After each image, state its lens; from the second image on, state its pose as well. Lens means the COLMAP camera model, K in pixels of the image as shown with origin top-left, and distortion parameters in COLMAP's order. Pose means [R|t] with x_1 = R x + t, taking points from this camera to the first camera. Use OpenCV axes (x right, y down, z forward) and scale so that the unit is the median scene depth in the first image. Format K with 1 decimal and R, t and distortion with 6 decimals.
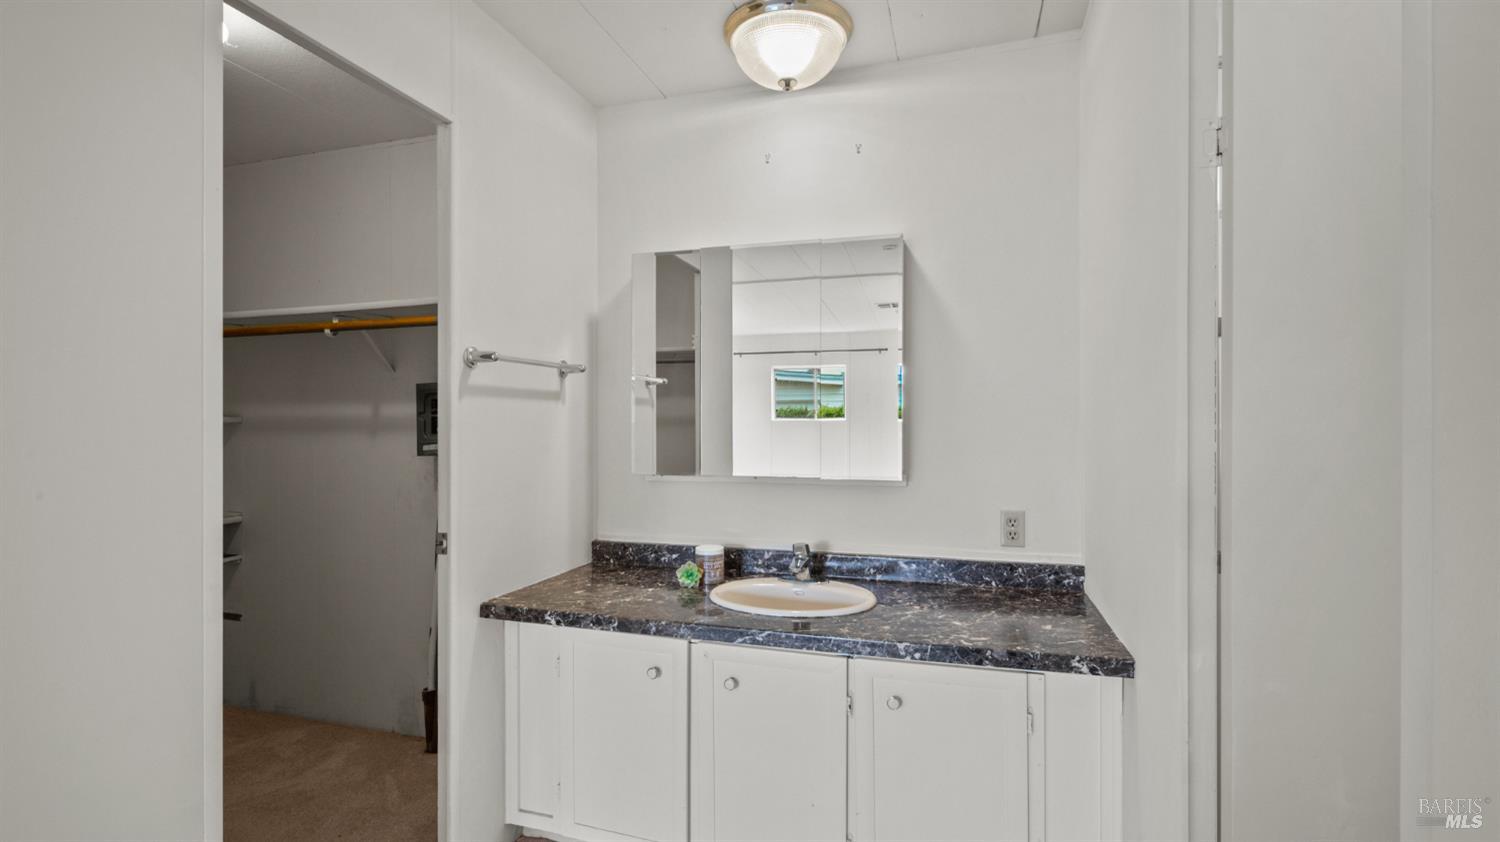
lens RADIAL K [[697.1, 0, 744.8], [0, 697.1, 405.9], [0, 0, 1]] dist [0.016783, -0.012447]
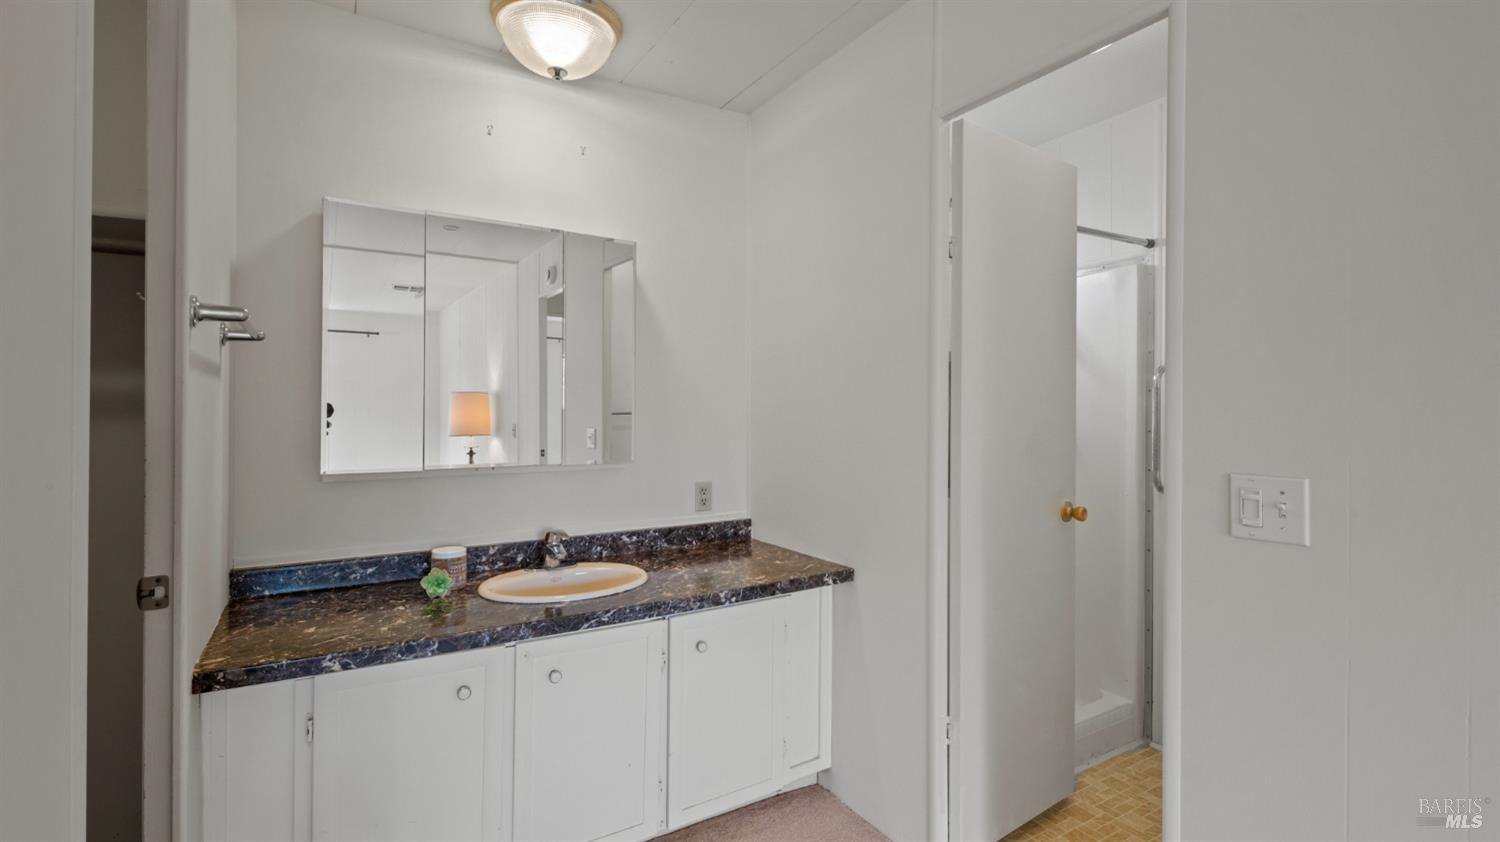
lens RADIAL K [[671.5, 0, 743.1], [0, 671.5, 405.7], [0, 0, 1]] dist [0.012422, -0.006381]
pose [[0.659606, 0.011598, 0.751522, -0.491700], [-0.020300, 0.999791, 0.002388, 0.008418], [-0.751337, -0.016831, 0.659704, 0.159368]]
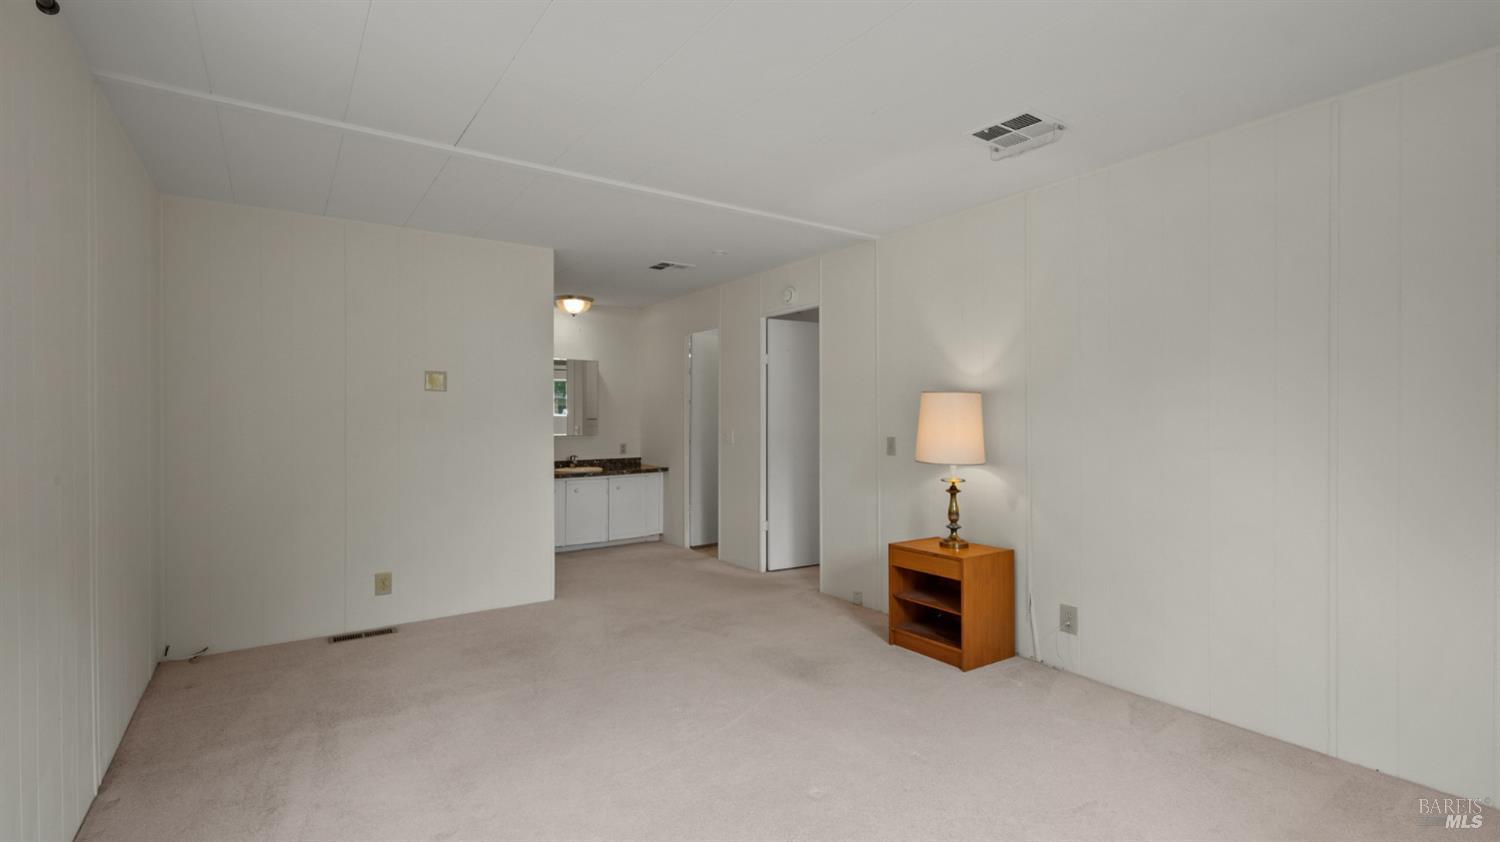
lens RADIAL K [[697.1, 0, 744.8], [0, 697.1, 405.9], [0, 0, 1]] dist [0.016783, -0.012447]
pose [[0.623496, 0.014415, 0.781694, -2.024088], [-0.014029, 0.999875, -0.007248, -0.021763], [-0.781701, -0.006447, 0.623620, -1.696272]]
